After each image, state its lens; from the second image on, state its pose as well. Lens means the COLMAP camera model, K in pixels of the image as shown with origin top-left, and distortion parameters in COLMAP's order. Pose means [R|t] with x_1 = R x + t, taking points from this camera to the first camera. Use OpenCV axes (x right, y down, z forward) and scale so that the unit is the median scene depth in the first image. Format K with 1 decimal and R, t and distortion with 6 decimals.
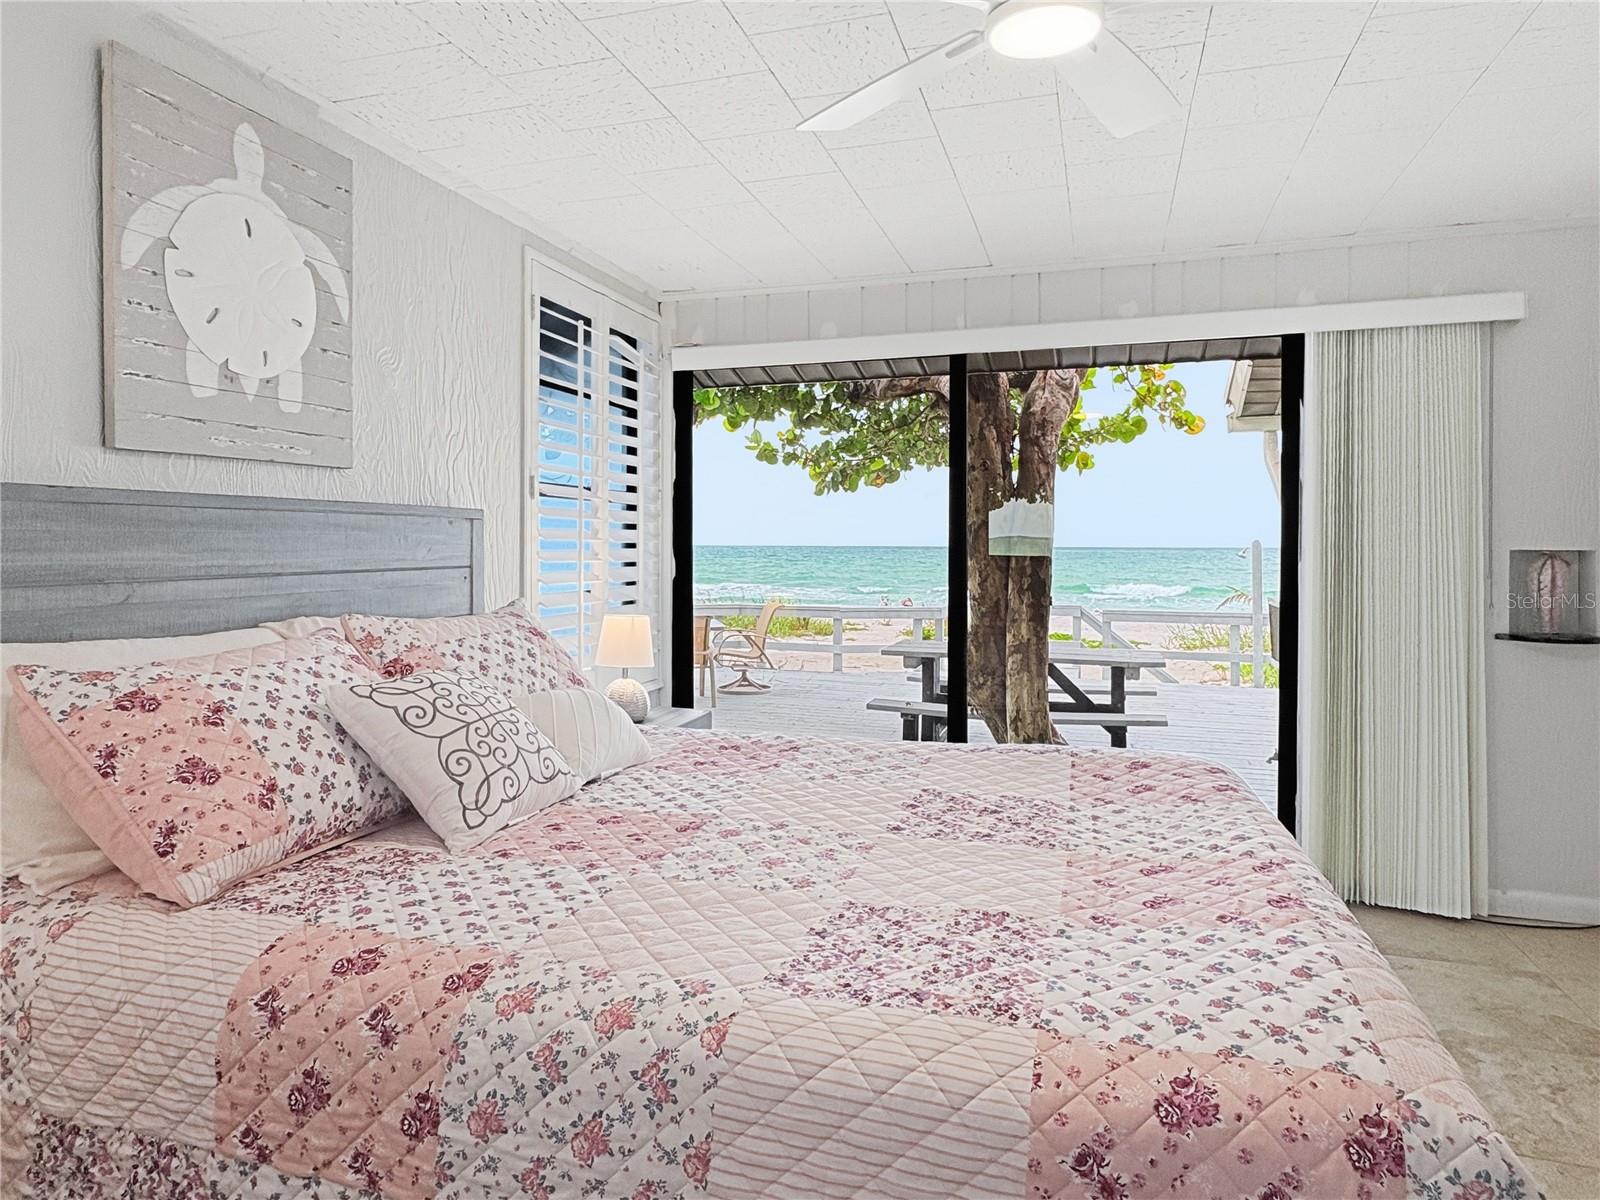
lens RADIAL K [[932.9, 0, 769.2], [0, 932.9, 528.0], [0, 0, 1]] dist [0.001660, -0.000318]
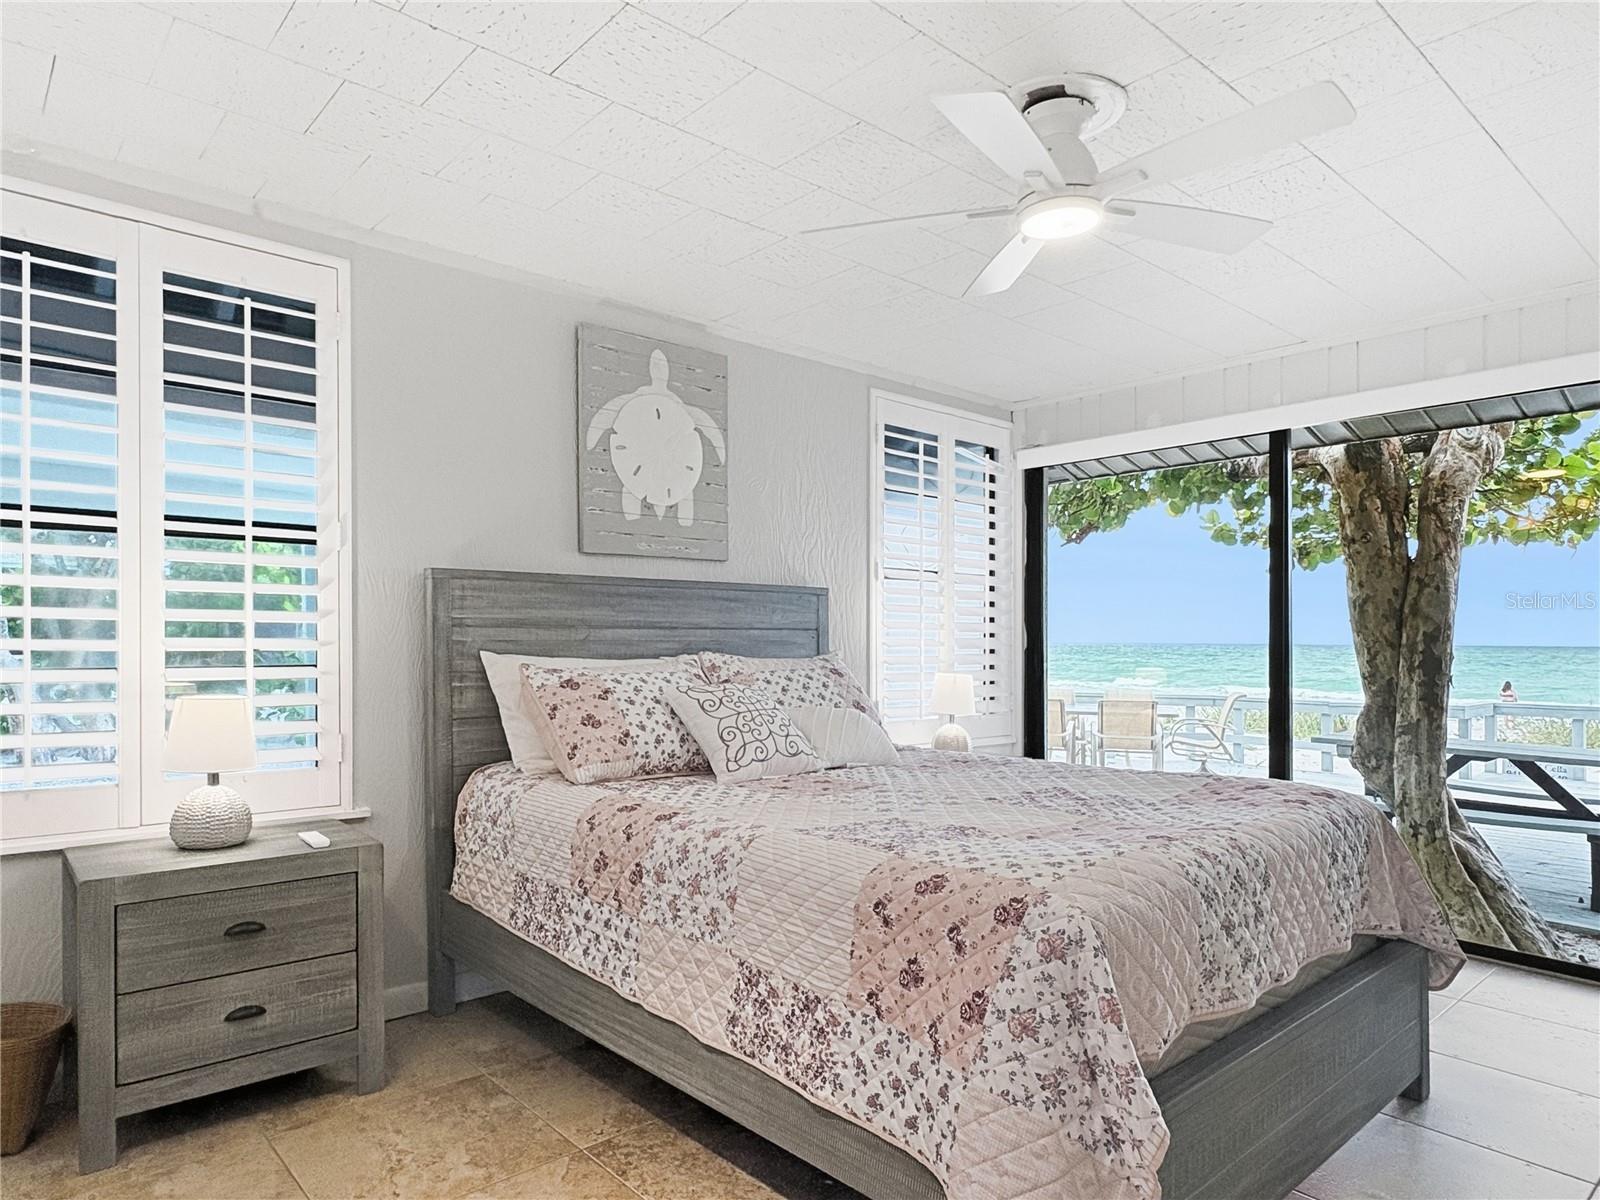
lens RADIAL K [[946.0, 0, 802.5], [0, 946.0, 612.6], [0, 0, 1]] dist [0.001196, -0.000365]
pose [[0.866455, -0.011777, -0.499116, 0.583522], [0.004982, 0.999876, -0.014943, 0.060640], [0.499230, 0.010460, 0.866406, -0.361008]]
